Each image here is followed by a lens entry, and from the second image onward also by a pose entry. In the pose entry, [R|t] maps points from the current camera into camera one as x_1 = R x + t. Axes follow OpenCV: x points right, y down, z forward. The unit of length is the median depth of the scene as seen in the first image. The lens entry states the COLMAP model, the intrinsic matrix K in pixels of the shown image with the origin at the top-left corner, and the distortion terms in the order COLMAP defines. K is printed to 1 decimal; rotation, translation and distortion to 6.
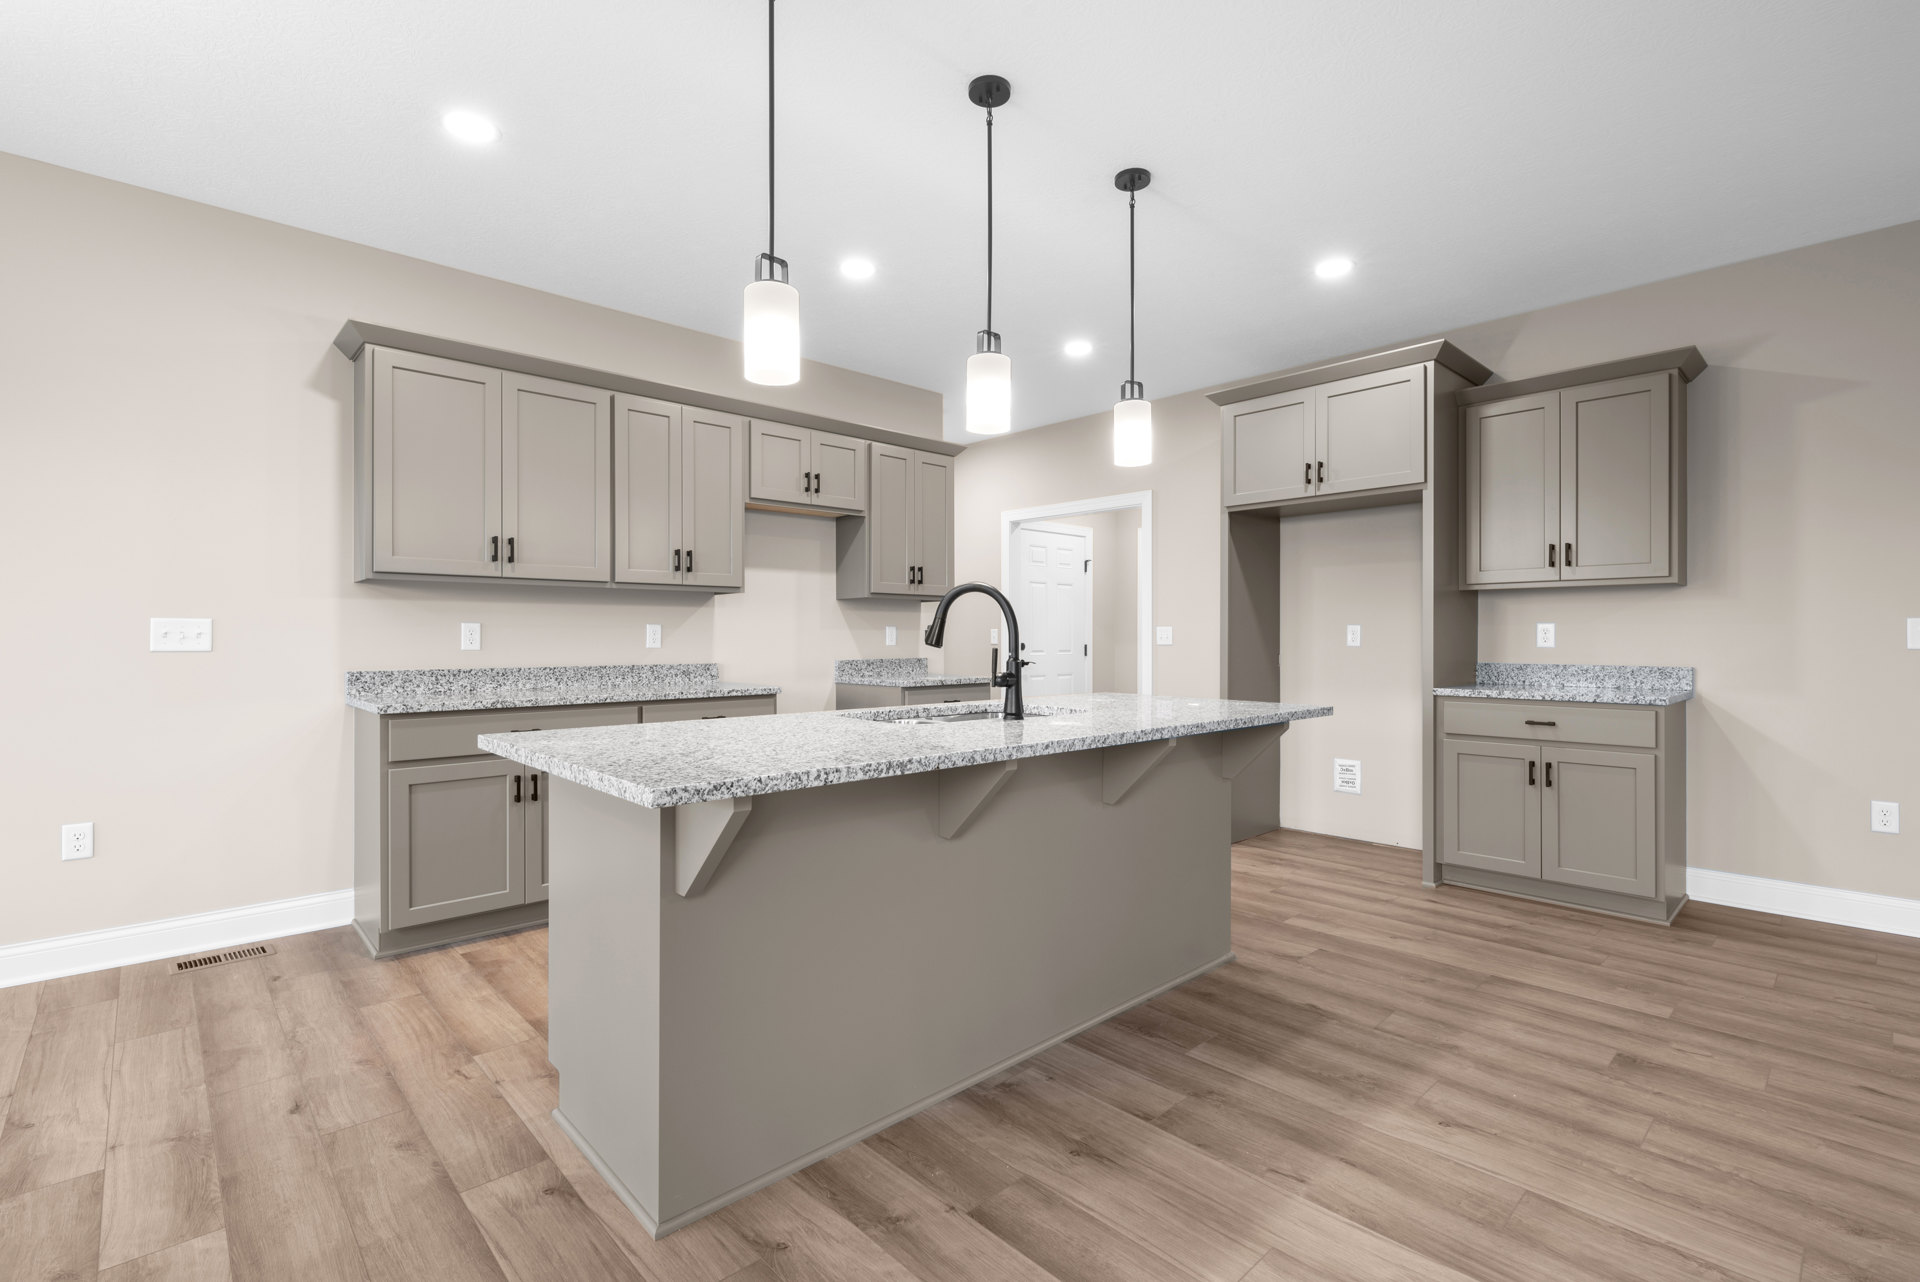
lens RADIAL K [[867.1, 0, 960.2], [0, 867.1, 643.9], [0, 0, 1]] dist [0.004026, -0.000700]
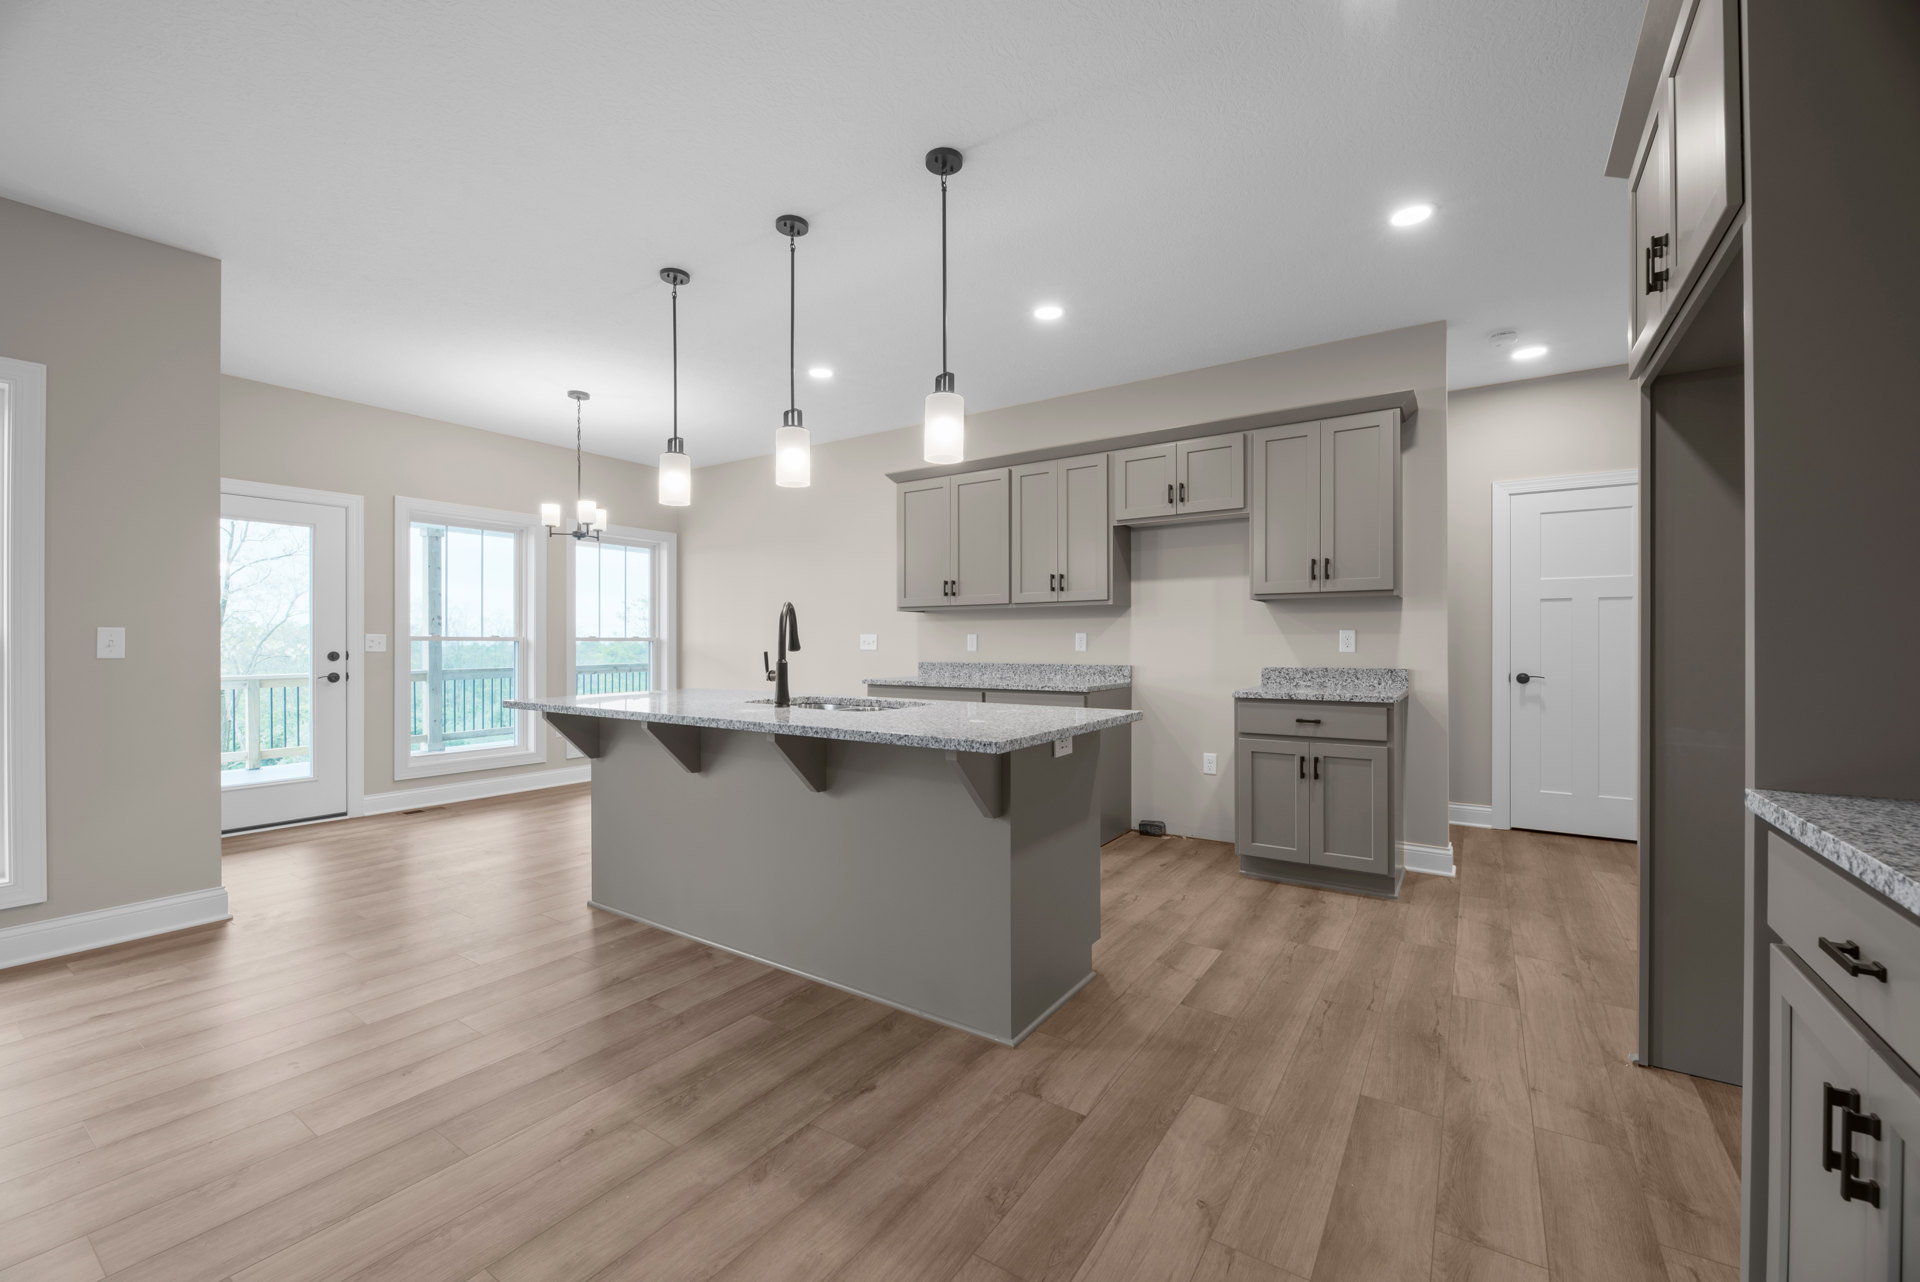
lens RADIAL K [[778.6, 0, 957.8], [0, 778.6, 639.4], [0, 0, 1]] dist [-0.002433, 0.000243]
pose [[0.215056, -0.005335, -0.976587, 1.000328], [-0.005351, 0.999964, -0.006641, -0.006034], [0.976587, 0.006654, 0.215020, 0.799553]]
